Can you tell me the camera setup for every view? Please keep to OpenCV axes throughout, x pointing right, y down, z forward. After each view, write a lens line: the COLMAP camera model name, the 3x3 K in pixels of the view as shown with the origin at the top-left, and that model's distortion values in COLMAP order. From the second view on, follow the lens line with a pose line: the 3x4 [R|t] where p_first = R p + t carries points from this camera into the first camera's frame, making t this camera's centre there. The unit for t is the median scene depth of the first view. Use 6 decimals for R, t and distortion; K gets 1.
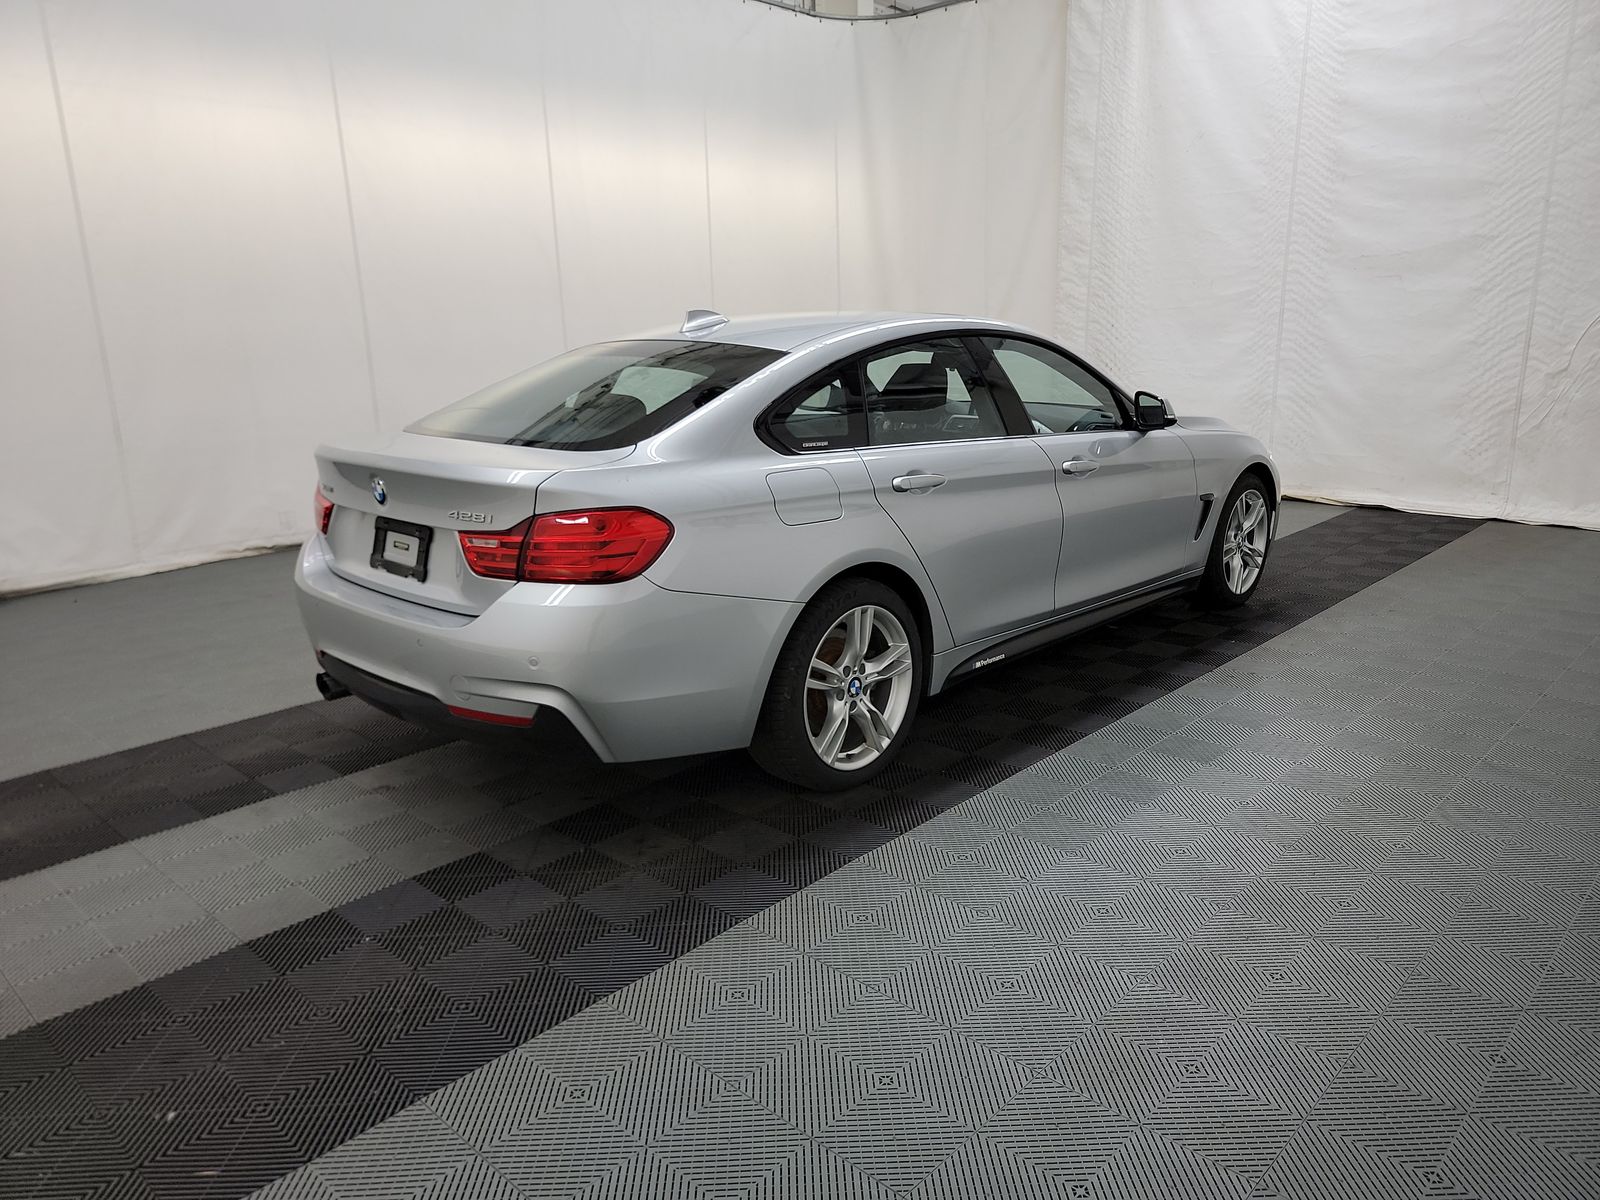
lens RADIAL K [[1115.2, 0, 796.2], [0, 1115.2, 605.4], [0, 0, 1]] dist [0.046081, -0.039496]
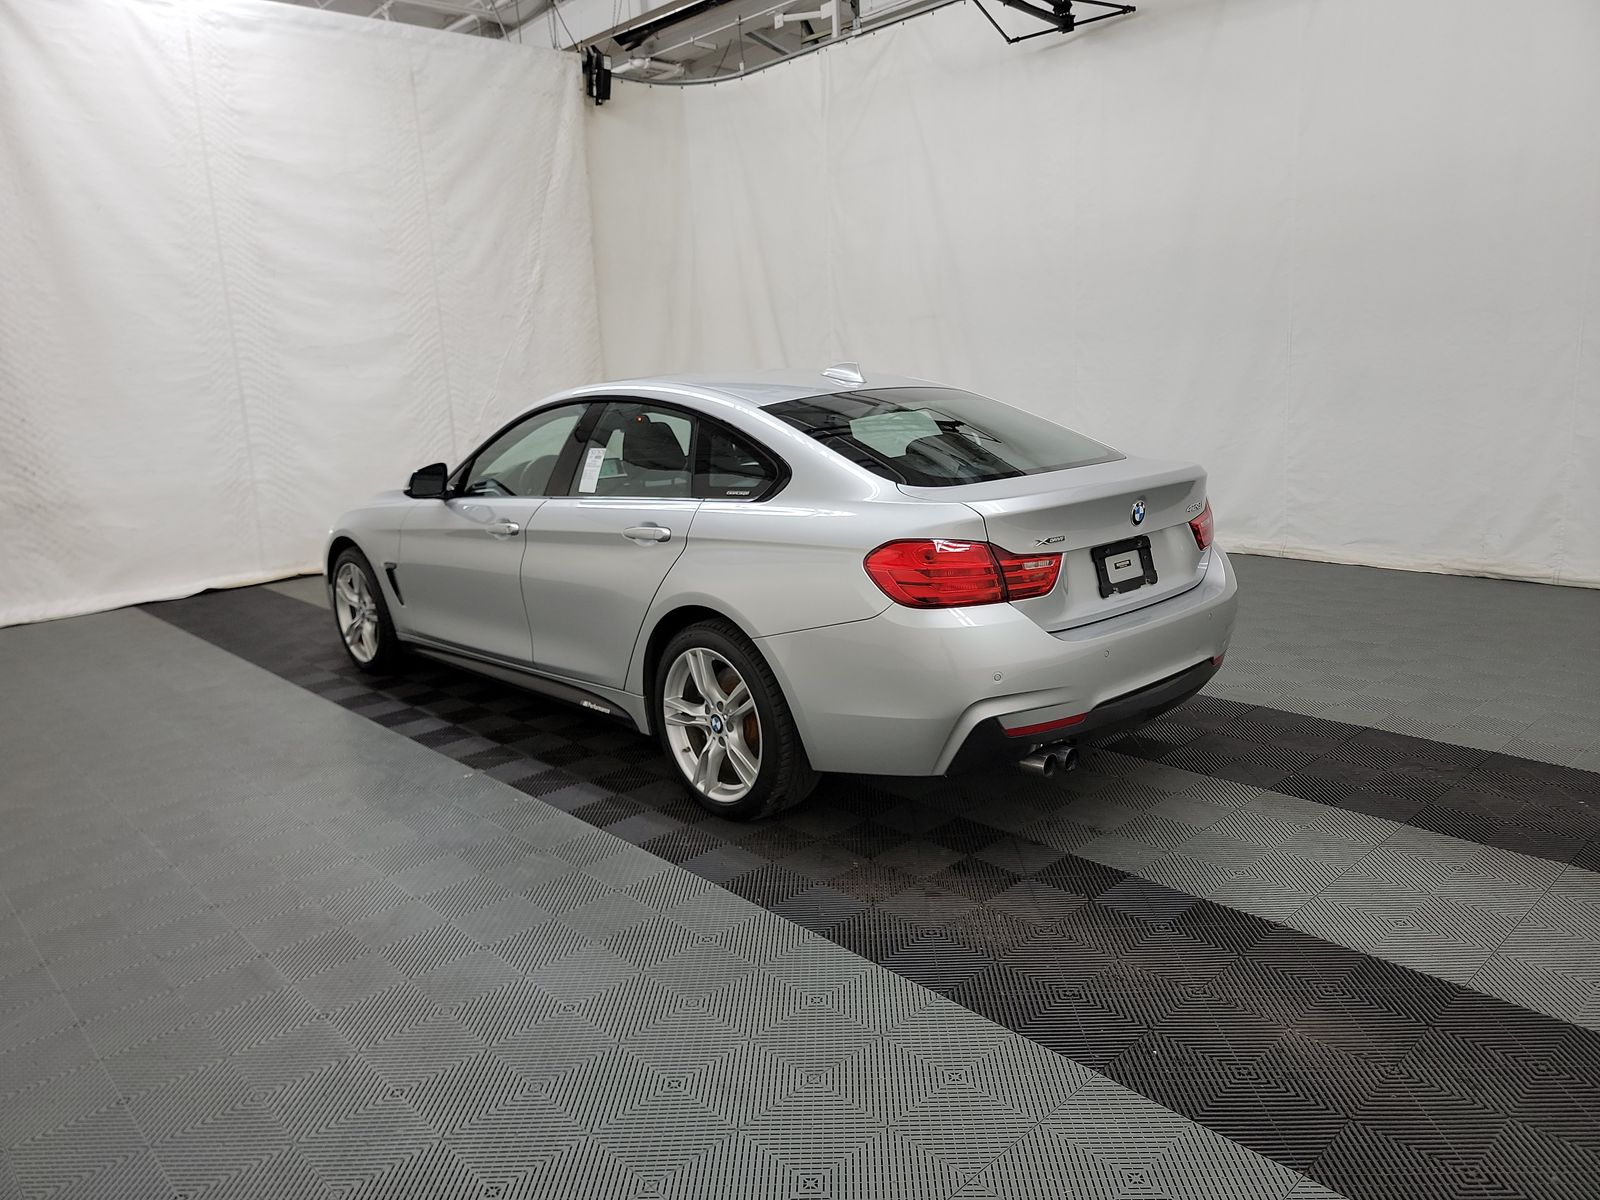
lens RADIAL K [[1115.2, 0, 817.4], [0, 1115.2, 598.7], [0, 0, 1]] dist [0.046081, -0.039496]
pose [[0.051805, -0.184523, 0.981462, -0.586067], [0.287042, 0.944062, 0.162340, -0.114944], [-0.956516, 0.273311, 0.101873, 0.484769]]
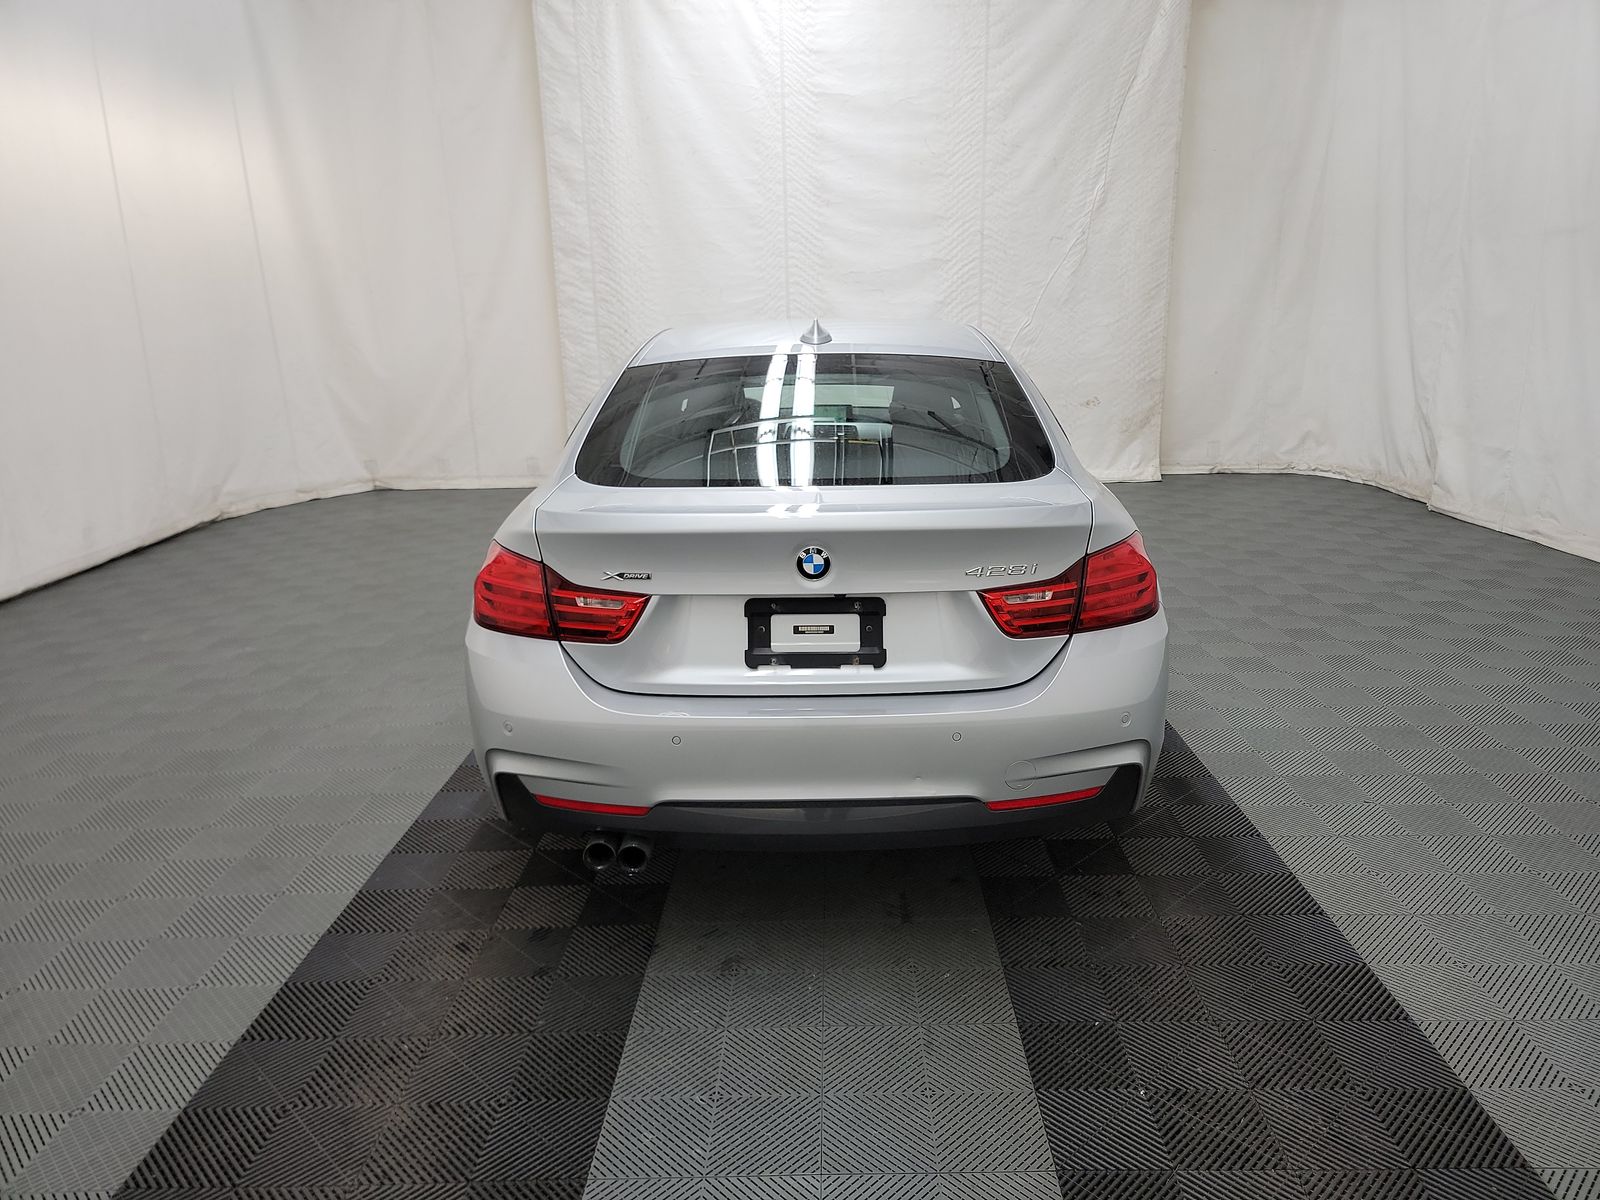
lens RADIAL K [[1115.2, 0, 821.7], [0, 1115.2, 601.3], [0, 0, 1]] dist [0.046081, -0.039496]
pose [[0.728537, -0.166282, 0.664518, -0.349510], [0.169767, 0.983655, 0.060017, -0.047913], [-0.663636, 0.069089, 0.744859, 0.176996]]
